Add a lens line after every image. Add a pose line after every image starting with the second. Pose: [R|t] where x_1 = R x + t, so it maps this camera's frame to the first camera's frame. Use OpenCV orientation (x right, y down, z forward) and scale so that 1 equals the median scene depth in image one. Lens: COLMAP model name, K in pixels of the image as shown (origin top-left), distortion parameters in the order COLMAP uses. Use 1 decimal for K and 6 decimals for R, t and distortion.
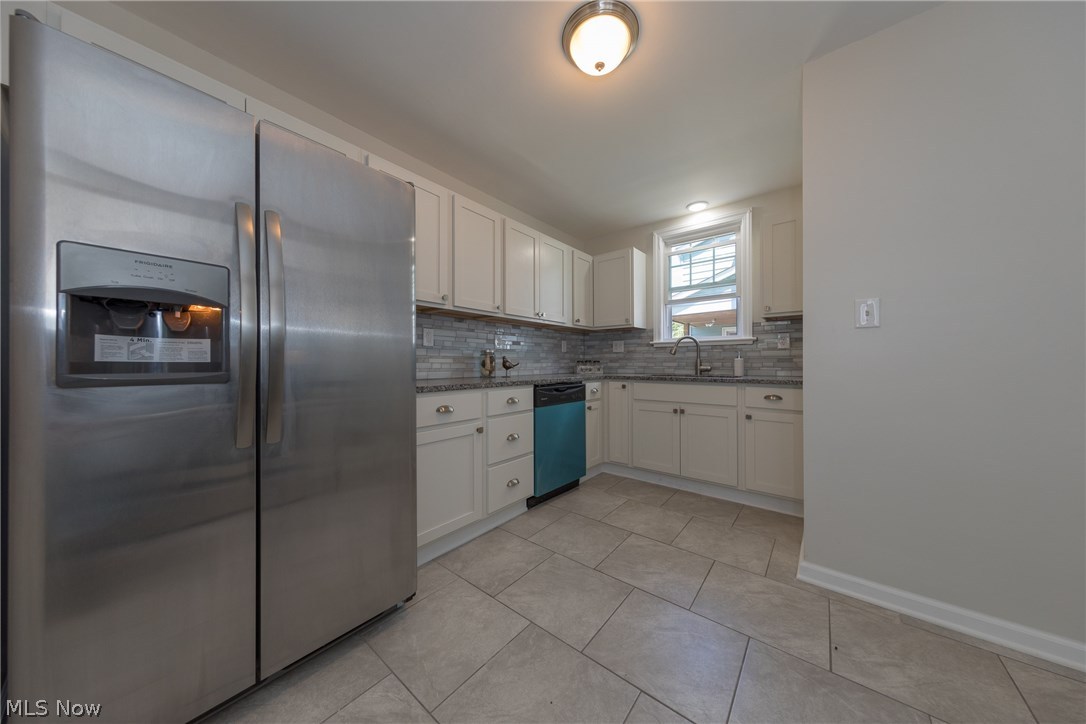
lens RADIAL K [[344.9, 0, 543.8], [0, 344.9, 360.6], [0, 0, 1]] dist [0.000150, 0.000009]
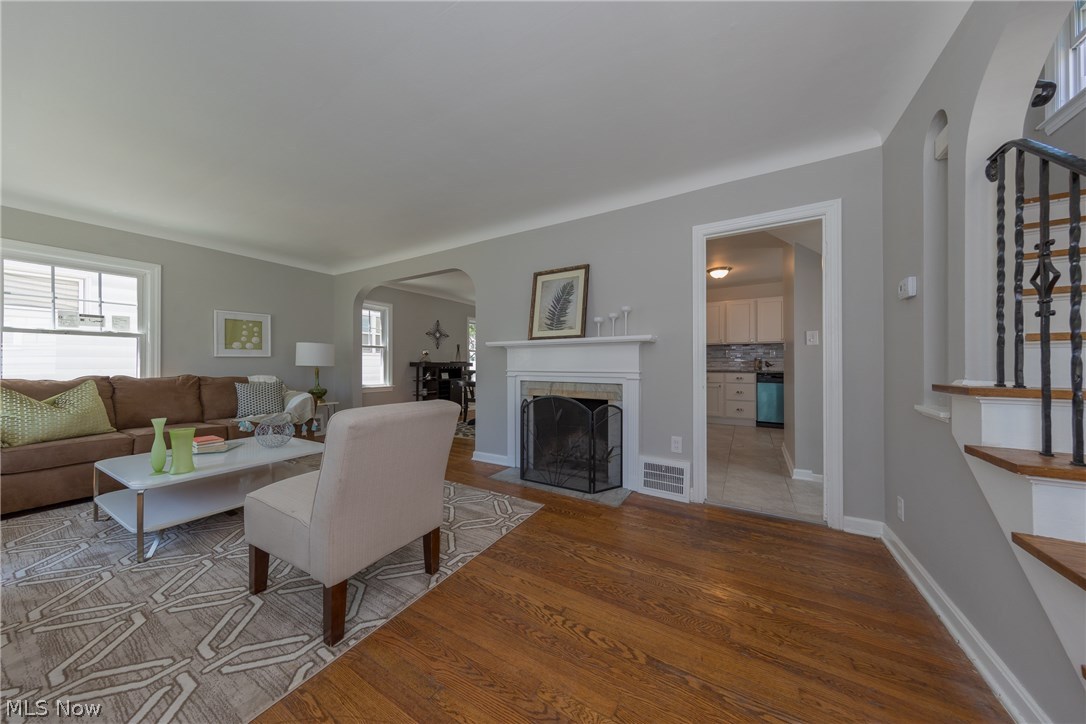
lens RADIAL K [[344.9, 0, 545.3], [0, 344.9, 363.6], [0, 0, 1]] dist [0.000150, 0.000009]
pose [[0.150966, 0.000282, -0.988539, 1.481954], [0.005242, 0.999986, 0.001086, -0.003509], [0.988525, -0.005346, 0.150962, -0.554696]]
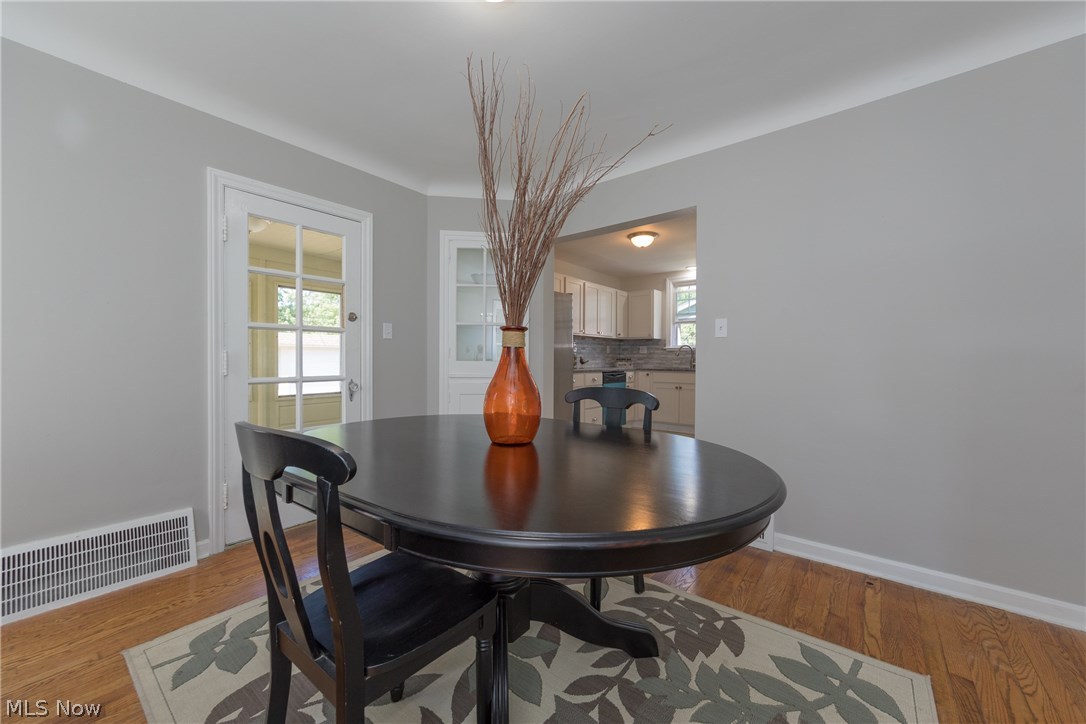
lens RADIAL K [[418.7, 0, 542.2], [0, 418.7, 364.4], [0, 0, 1]] dist [0.000186, -0.000043]
pose [[0.999914, 0.005986, 0.011641, -0.282622], [-0.006224, 0.999769, 0.020550, -0.012945], [-0.011516, -0.020620, 0.999721, -0.955929]]
